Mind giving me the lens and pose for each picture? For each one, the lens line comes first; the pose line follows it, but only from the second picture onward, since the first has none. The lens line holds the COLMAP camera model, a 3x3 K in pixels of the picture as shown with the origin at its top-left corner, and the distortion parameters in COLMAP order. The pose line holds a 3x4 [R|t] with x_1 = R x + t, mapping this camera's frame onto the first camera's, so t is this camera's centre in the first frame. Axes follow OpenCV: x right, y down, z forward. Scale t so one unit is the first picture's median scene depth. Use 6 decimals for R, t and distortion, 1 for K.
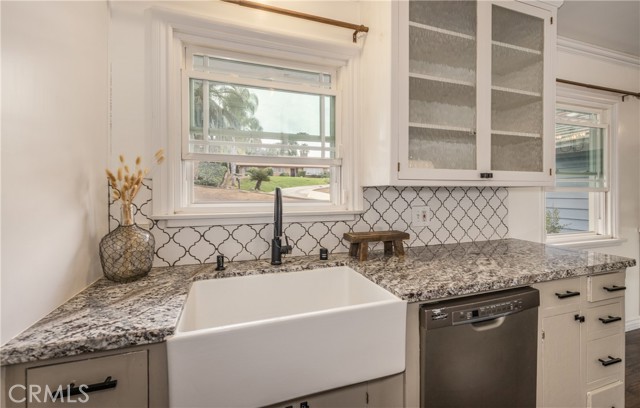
lens RADIAL K [[263.8, 0, 319.0], [0, 263.8, 191.1], [0, 0, 1]] dist [0.002852, 0.000119]
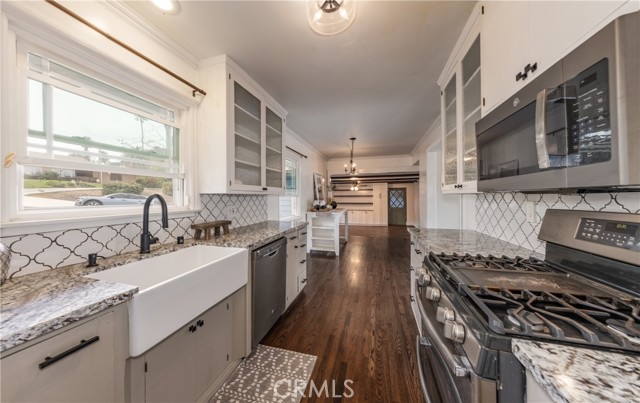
lens RADIAL K [[204.9, 0, 319.7], [0, 204.9, 194.2], [0, 0, 1]] dist [-0.000018, 0.000010]
pose [[0.558443, 0.007891, 0.829505, -0.495263], [0.001161, 0.999946, -0.010294, -0.001450], [-0.829542, 0.006712, 0.558404, -0.269050]]
